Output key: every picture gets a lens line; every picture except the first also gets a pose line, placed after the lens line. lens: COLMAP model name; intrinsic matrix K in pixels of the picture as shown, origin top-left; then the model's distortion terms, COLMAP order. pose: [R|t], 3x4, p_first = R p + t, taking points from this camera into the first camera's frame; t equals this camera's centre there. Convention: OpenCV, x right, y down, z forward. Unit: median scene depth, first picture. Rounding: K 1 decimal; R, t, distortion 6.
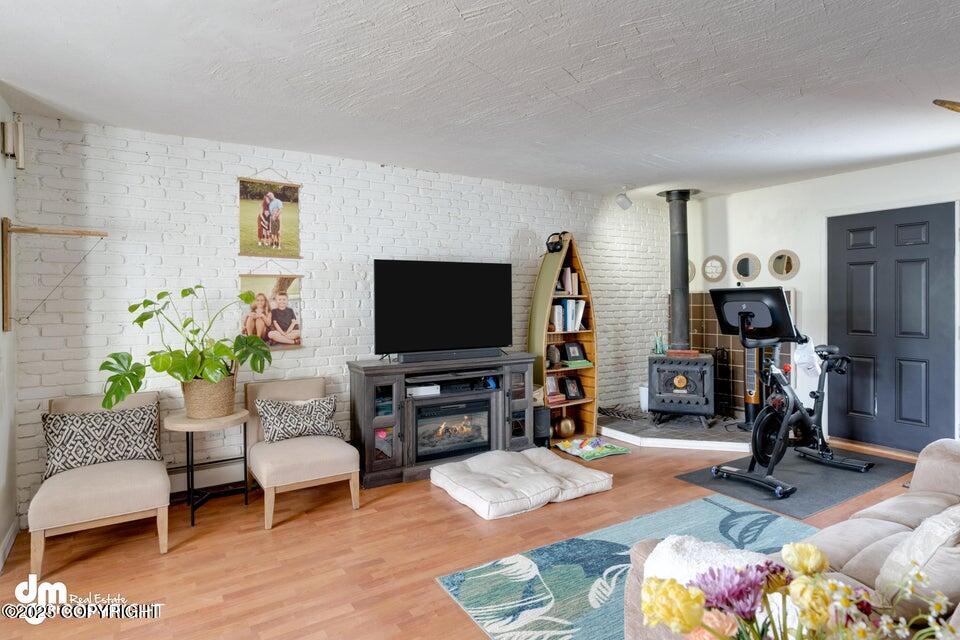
lens RADIAL K [[534.9, 0, 480.1], [0, 534.9, 303.5], [0, 0, 1]] dist [0.000163, 0.000063]
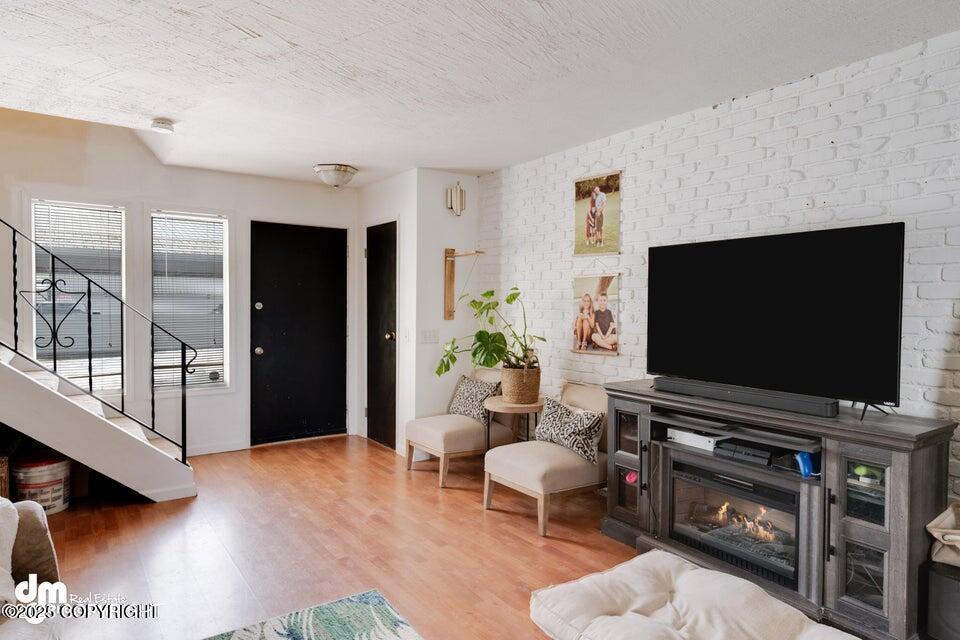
lens RADIAL K [[577.4, 0, 480.0], [0, 577.4, 320.0], [0, 0, 1]] dist [-0.004448, -0.000149]
pose [[0.044442, 0.035011, -0.998398, 0.624043], [-0.012544, 0.999326, 0.034485, -0.005304], [0.998933, 0.010991, 0.044852, 0.748359]]
